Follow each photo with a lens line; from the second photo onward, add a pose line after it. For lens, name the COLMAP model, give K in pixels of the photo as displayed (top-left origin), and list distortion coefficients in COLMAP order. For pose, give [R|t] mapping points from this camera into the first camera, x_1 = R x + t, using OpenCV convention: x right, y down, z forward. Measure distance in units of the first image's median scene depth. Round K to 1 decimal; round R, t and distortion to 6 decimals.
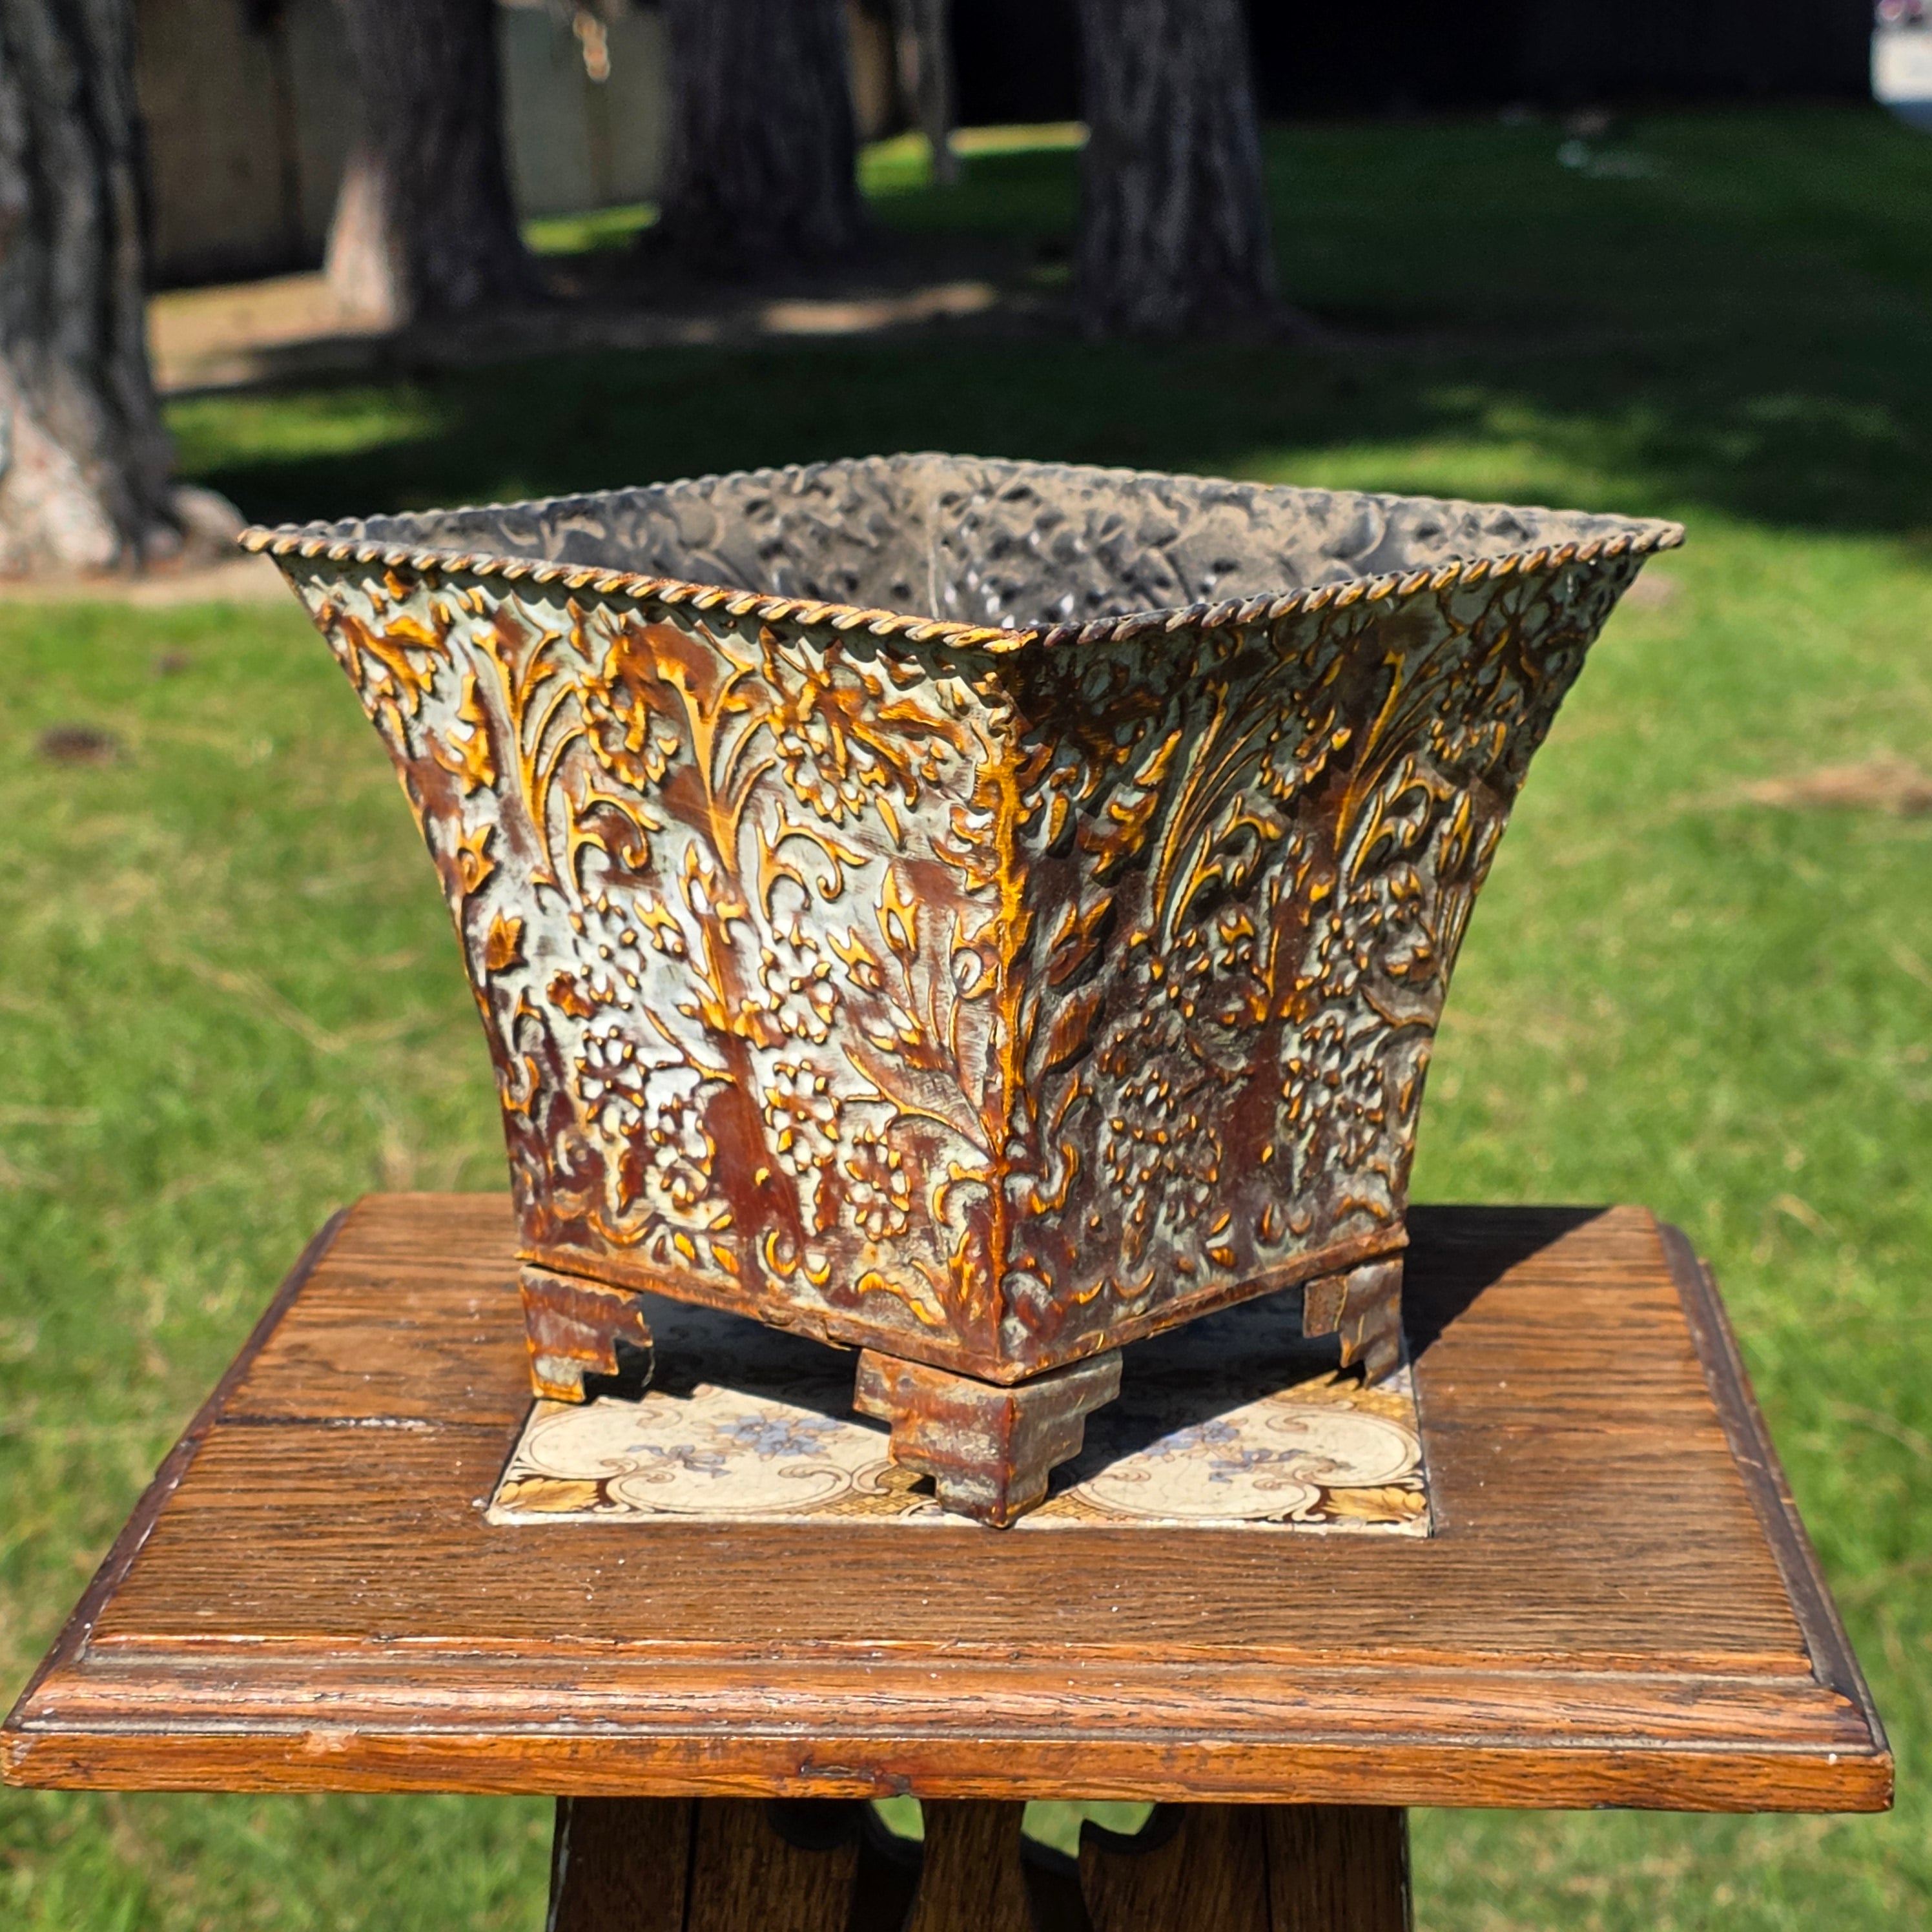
lens RADIAL K [[5548.7, 0, 966.0], [0, 5548.7, 966.0], [0, 0, 1]] dist [0.224813, -1.087847]
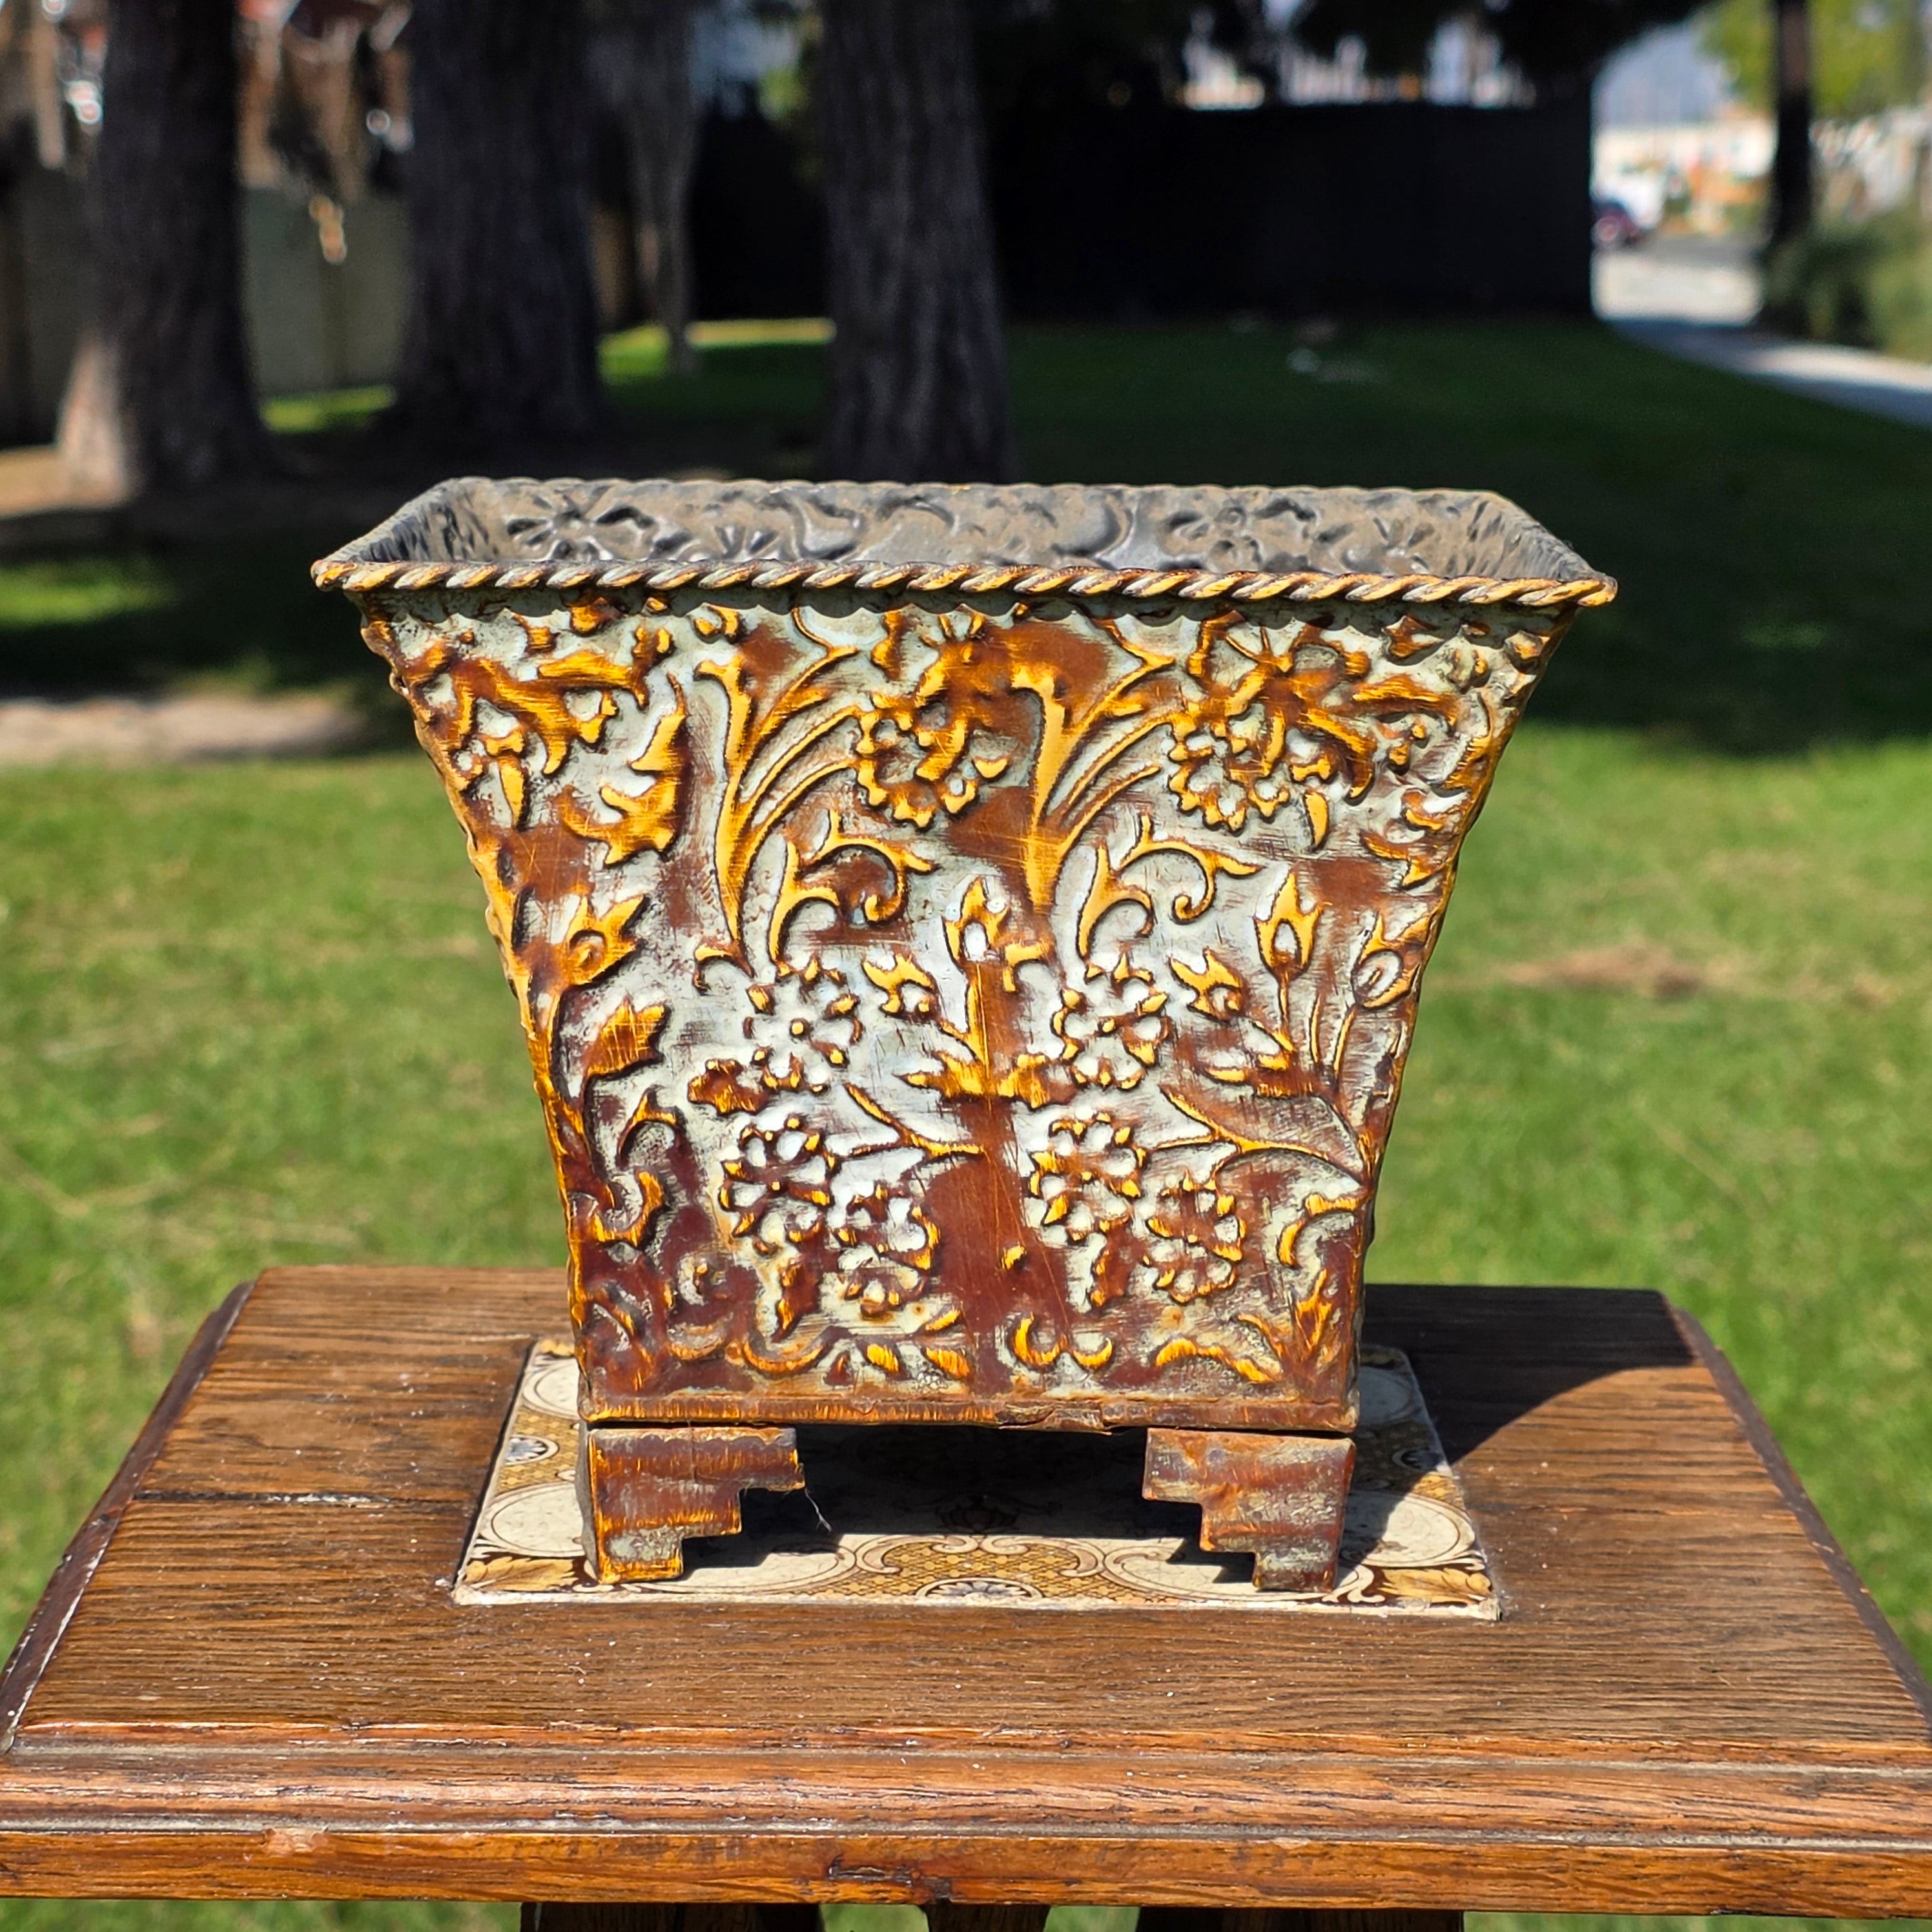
lens RADIAL K [[5379.1, 0, 1033.4], [0, 5379.1, 969.5], [0, 0, 1]] dist [0.268918, -1.620872]
pose [[0.996796, 0.012575, 0.078989, -0.066393], [-0.009088, 0.998975, -0.044354, 0.037704], [-0.079466, 0.043494, 0.995888, 0.127282]]
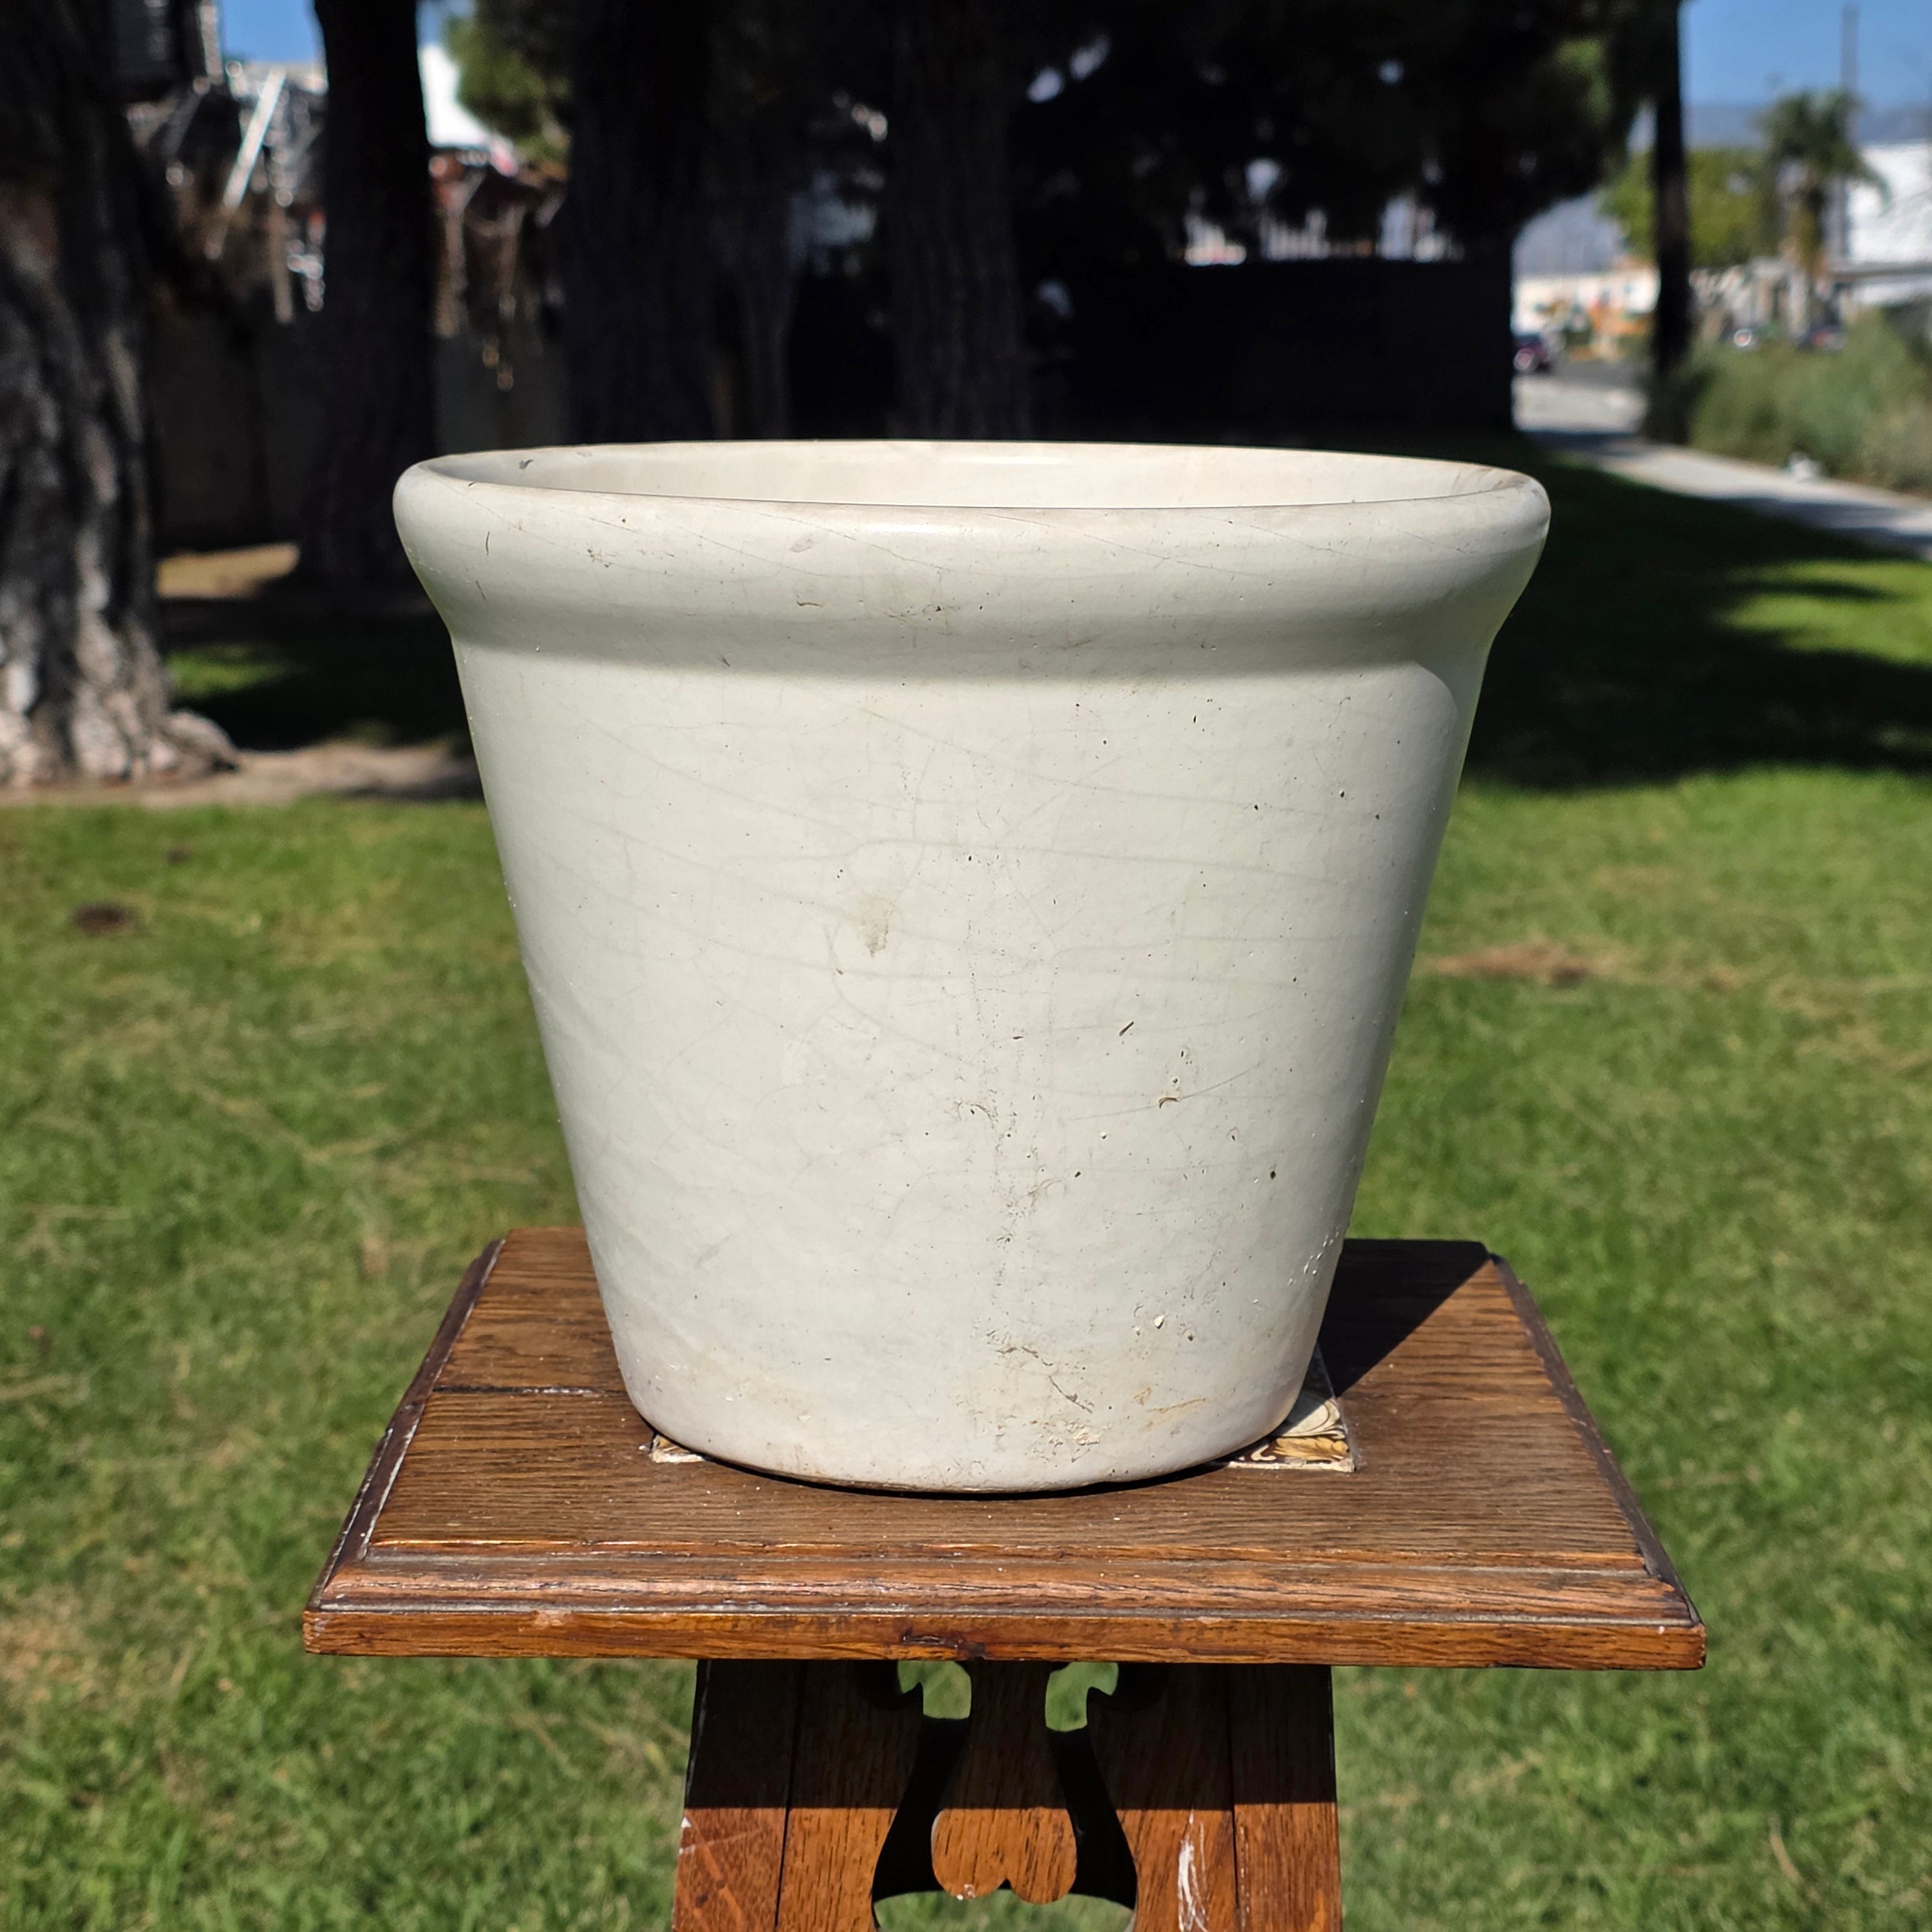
lens RADIAL K [[4556.1, 0, 970.1], [0, 4556.1, 929.3], [0, 0, 1]] dist [0.234439, -1.182952]
pose [[0.998399, 0.008092, 0.055986, -0.075939], [-0.005665, 0.999042, -0.043382, 0.020345], [-0.056283, 0.042996, 0.997489, -0.112640]]
